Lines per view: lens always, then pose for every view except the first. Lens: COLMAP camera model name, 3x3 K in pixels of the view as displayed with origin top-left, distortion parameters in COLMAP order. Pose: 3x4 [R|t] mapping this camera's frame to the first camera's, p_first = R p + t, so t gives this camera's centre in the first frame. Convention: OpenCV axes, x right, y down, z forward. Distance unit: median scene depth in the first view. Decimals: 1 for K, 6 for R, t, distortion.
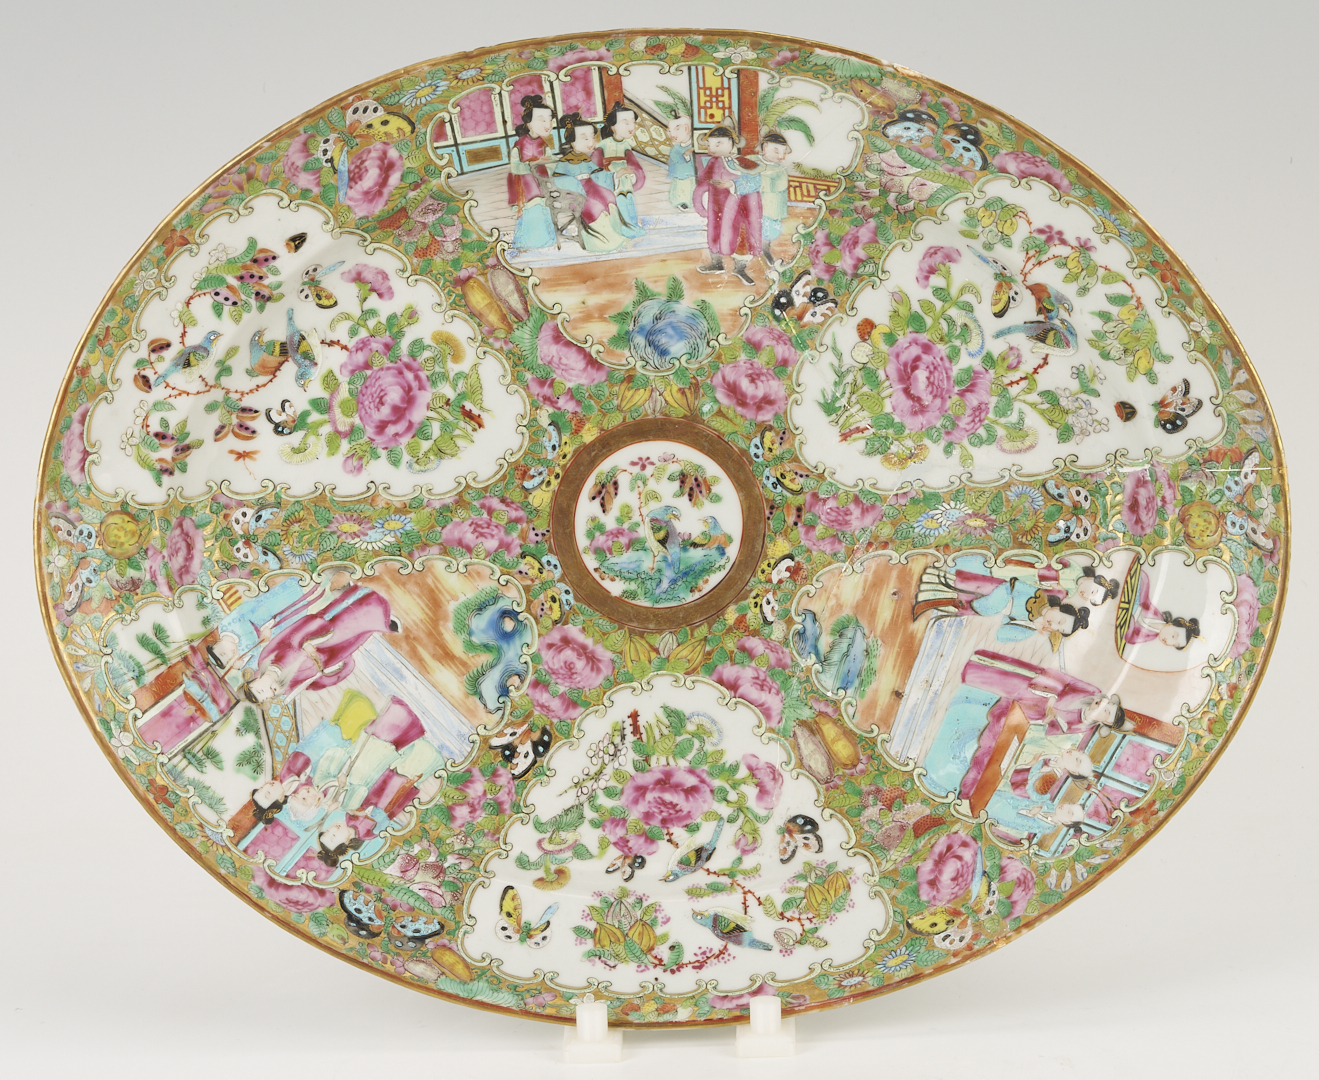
lens RADIAL K [[7643.9, 0, 748.9], [0, 7643.9, 508.4], [0, 0, 1]] dist [-0.135201, -3.193810]
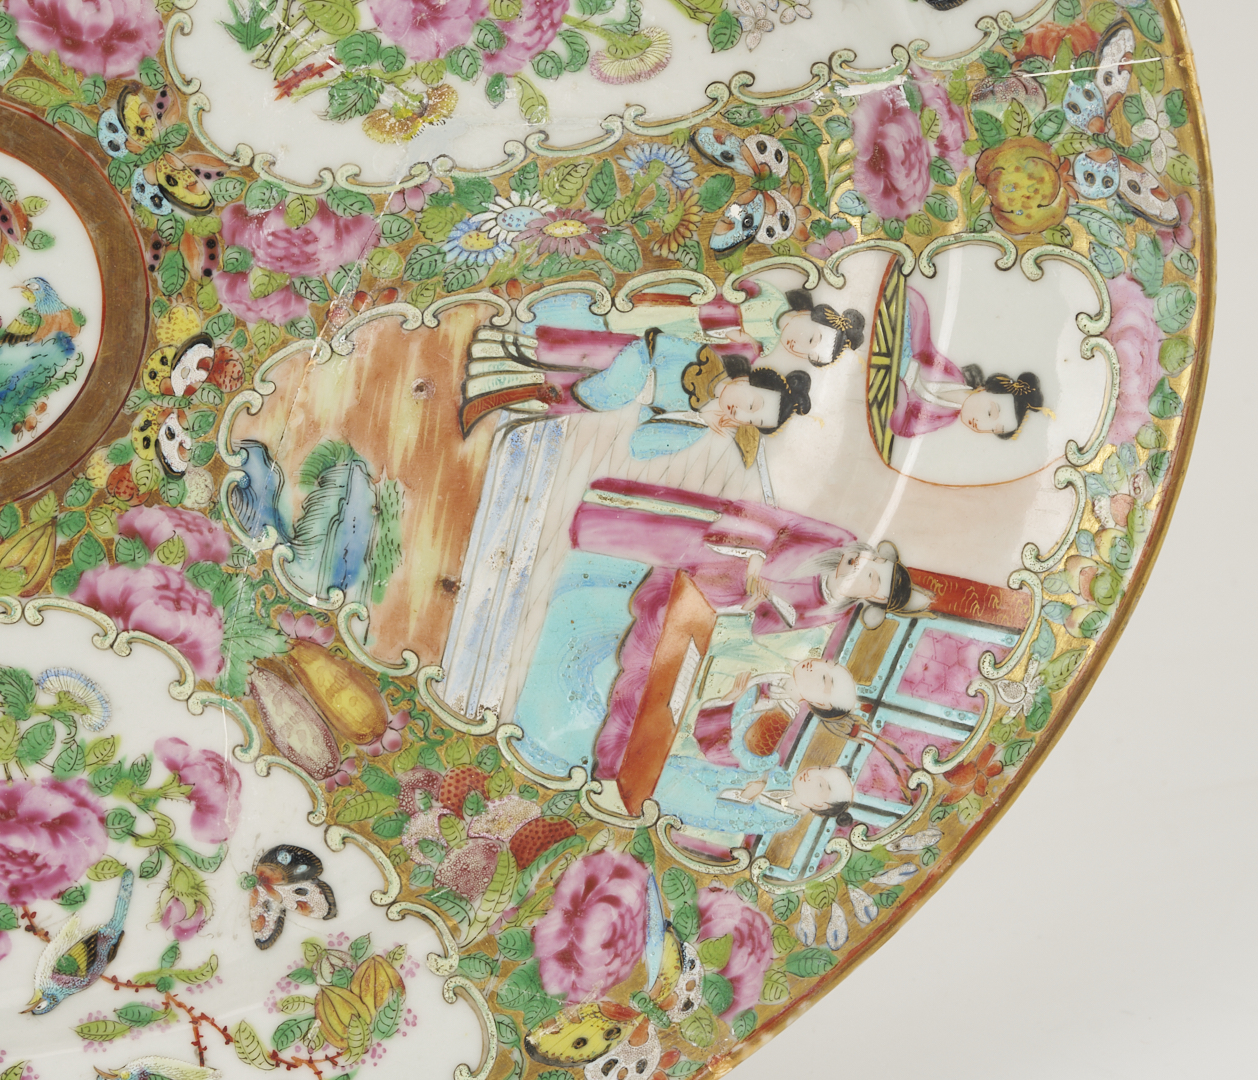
lens RADIAL K [[6649.0, 0, 629.0], [0, 6649.0, 540.0], [0, 0, 1]] dist [-0.158022, -0.230220]
pose [[0.988069, -0.119233, 0.097488, -0.011045], [0.111028, 0.990118, 0.085671, -0.014813], [-0.106739, -0.073825, 0.991543, 0.568494]]
